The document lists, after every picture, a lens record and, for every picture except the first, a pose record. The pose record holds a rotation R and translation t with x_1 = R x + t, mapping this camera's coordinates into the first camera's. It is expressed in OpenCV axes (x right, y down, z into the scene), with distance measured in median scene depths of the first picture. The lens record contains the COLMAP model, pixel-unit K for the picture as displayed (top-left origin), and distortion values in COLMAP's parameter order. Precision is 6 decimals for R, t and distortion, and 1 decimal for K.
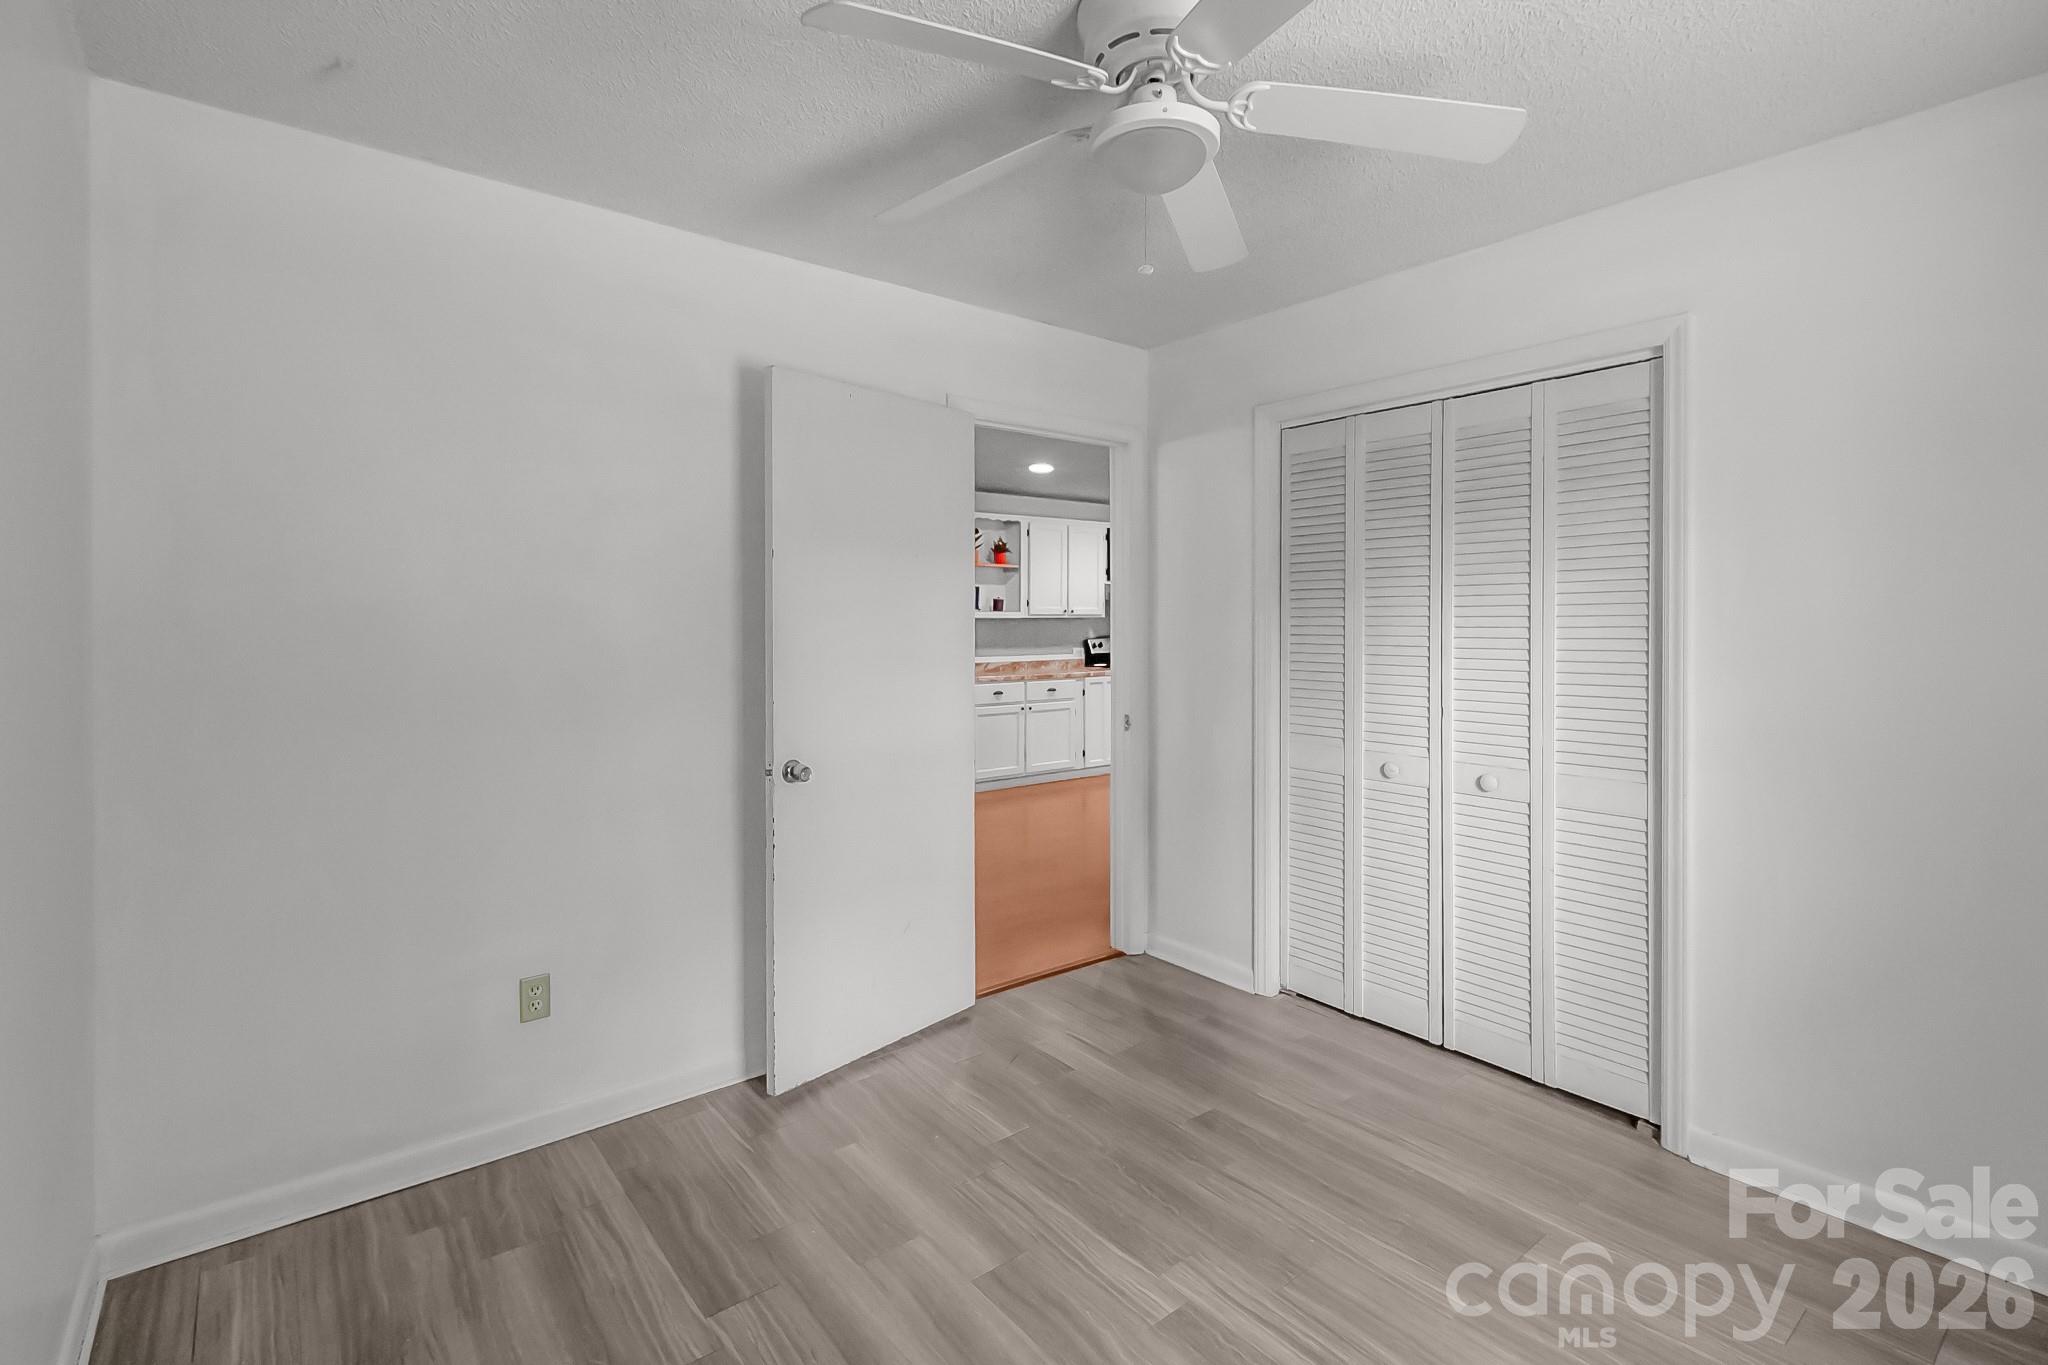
lens RADIAL K [[935.8, 0, 1065.4], [0, 935.8, 631.2], [0, 0, 1]] dist [0.011805, -0.002679]
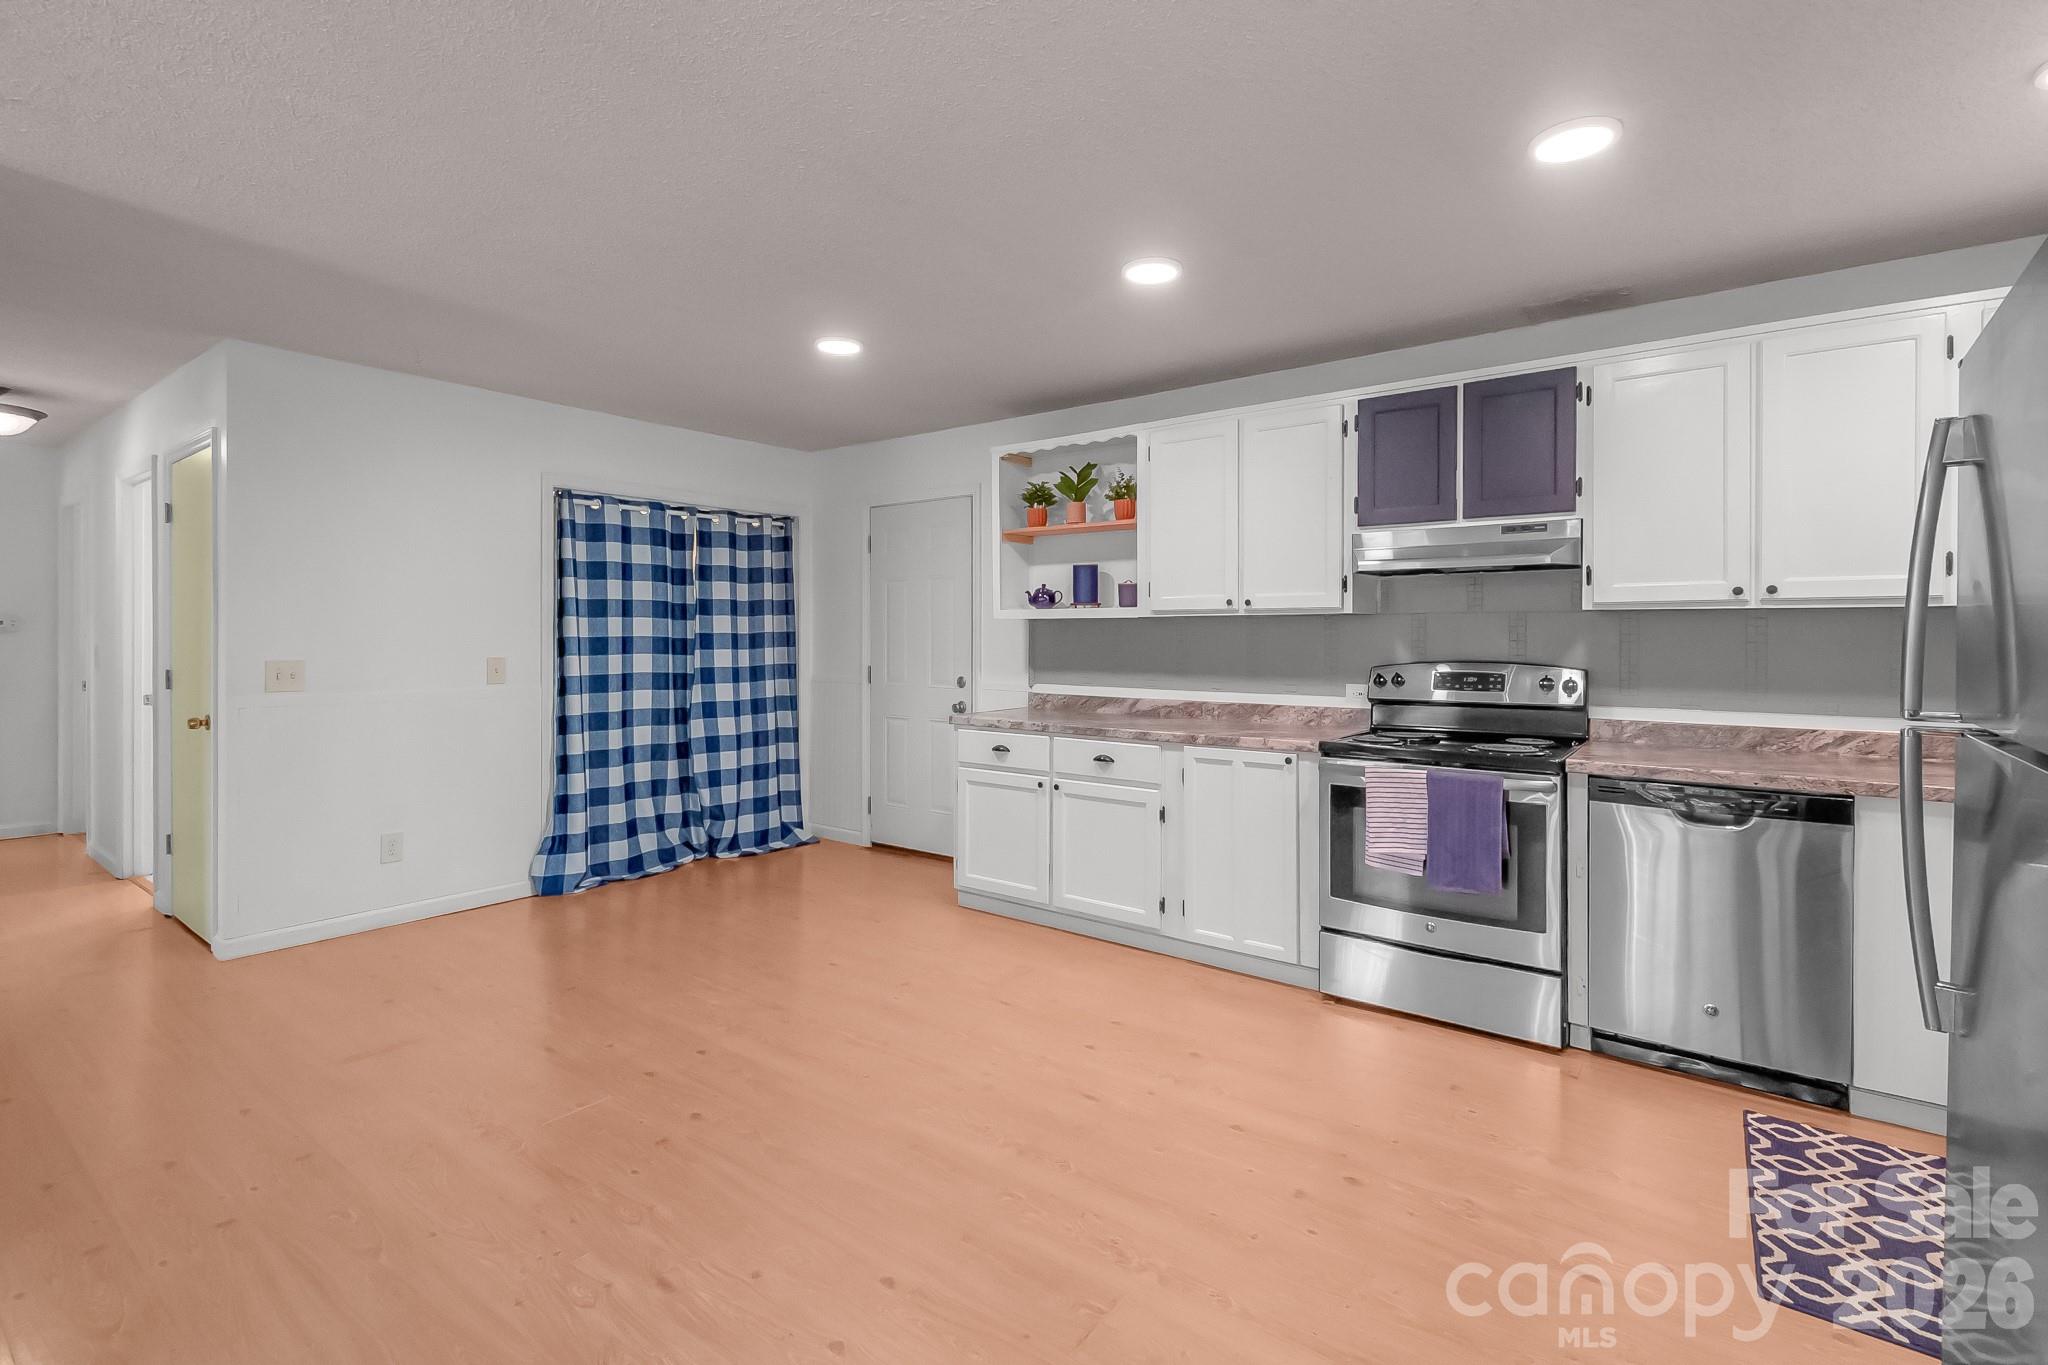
lens RADIAL K [[935.8, 0, 1058.3], [0, 935.8, 642.4], [0, 0, 1]] dist [0.011805, -0.002679]
pose [[0.223356, 0.007689, -0.974707, 0.492312], [-0.016959, 0.999848, 0.004001, -0.001899], [0.974589, 0.015636, 0.223453, 0.900977]]
